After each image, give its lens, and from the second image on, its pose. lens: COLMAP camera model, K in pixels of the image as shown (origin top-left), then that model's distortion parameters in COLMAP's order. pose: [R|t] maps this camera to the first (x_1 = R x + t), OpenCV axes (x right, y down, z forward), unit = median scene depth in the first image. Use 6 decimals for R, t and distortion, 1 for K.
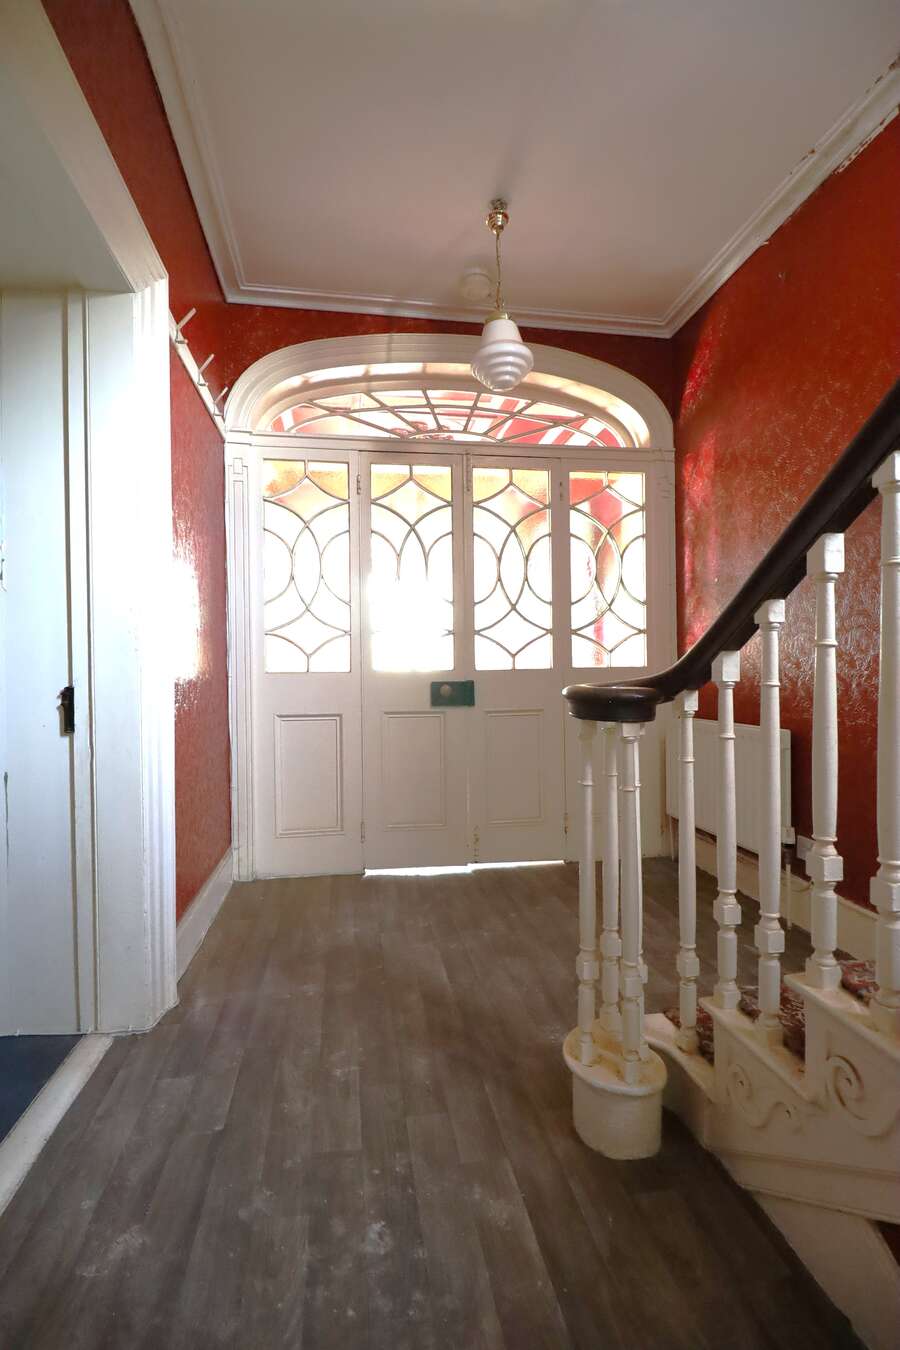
lens RADIAL K [[620.7, 0, 452.9], [0, 620.7, 673.9], [0, 0, 1]] dist [-0.006660, -0.008576]
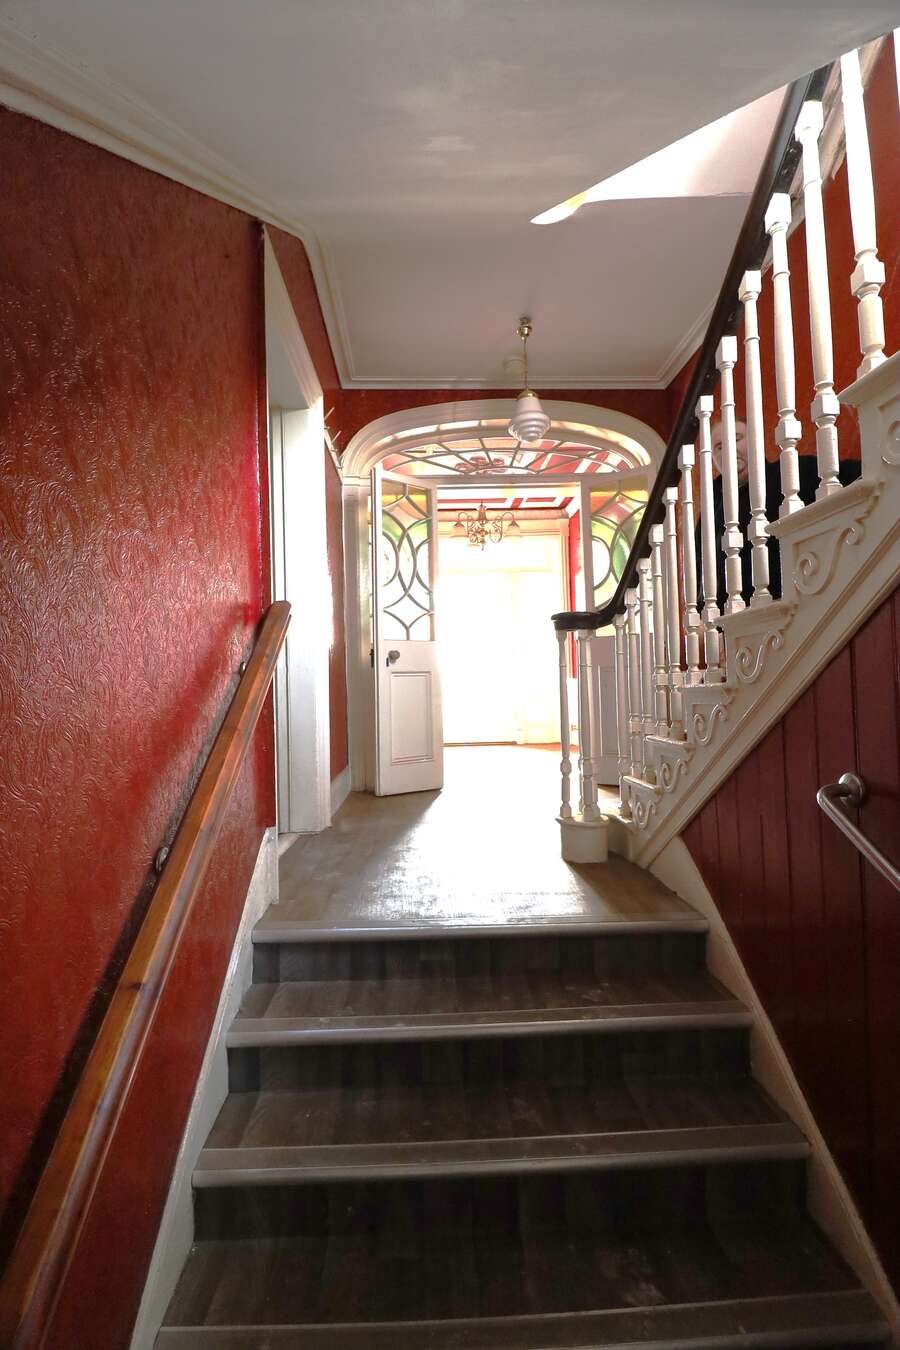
lens RADIAL K [[620.7, 0, 445.9], [0, 620.7, 676.2], [0, 0, 1]] dist [-0.006660, -0.008576]
pose [[0.992367, -0.014907, -0.122414, 0.041738], [0.011585, 0.999546, -0.027807, 0.110802], [0.122773, 0.026177, 0.992089, -0.381351]]
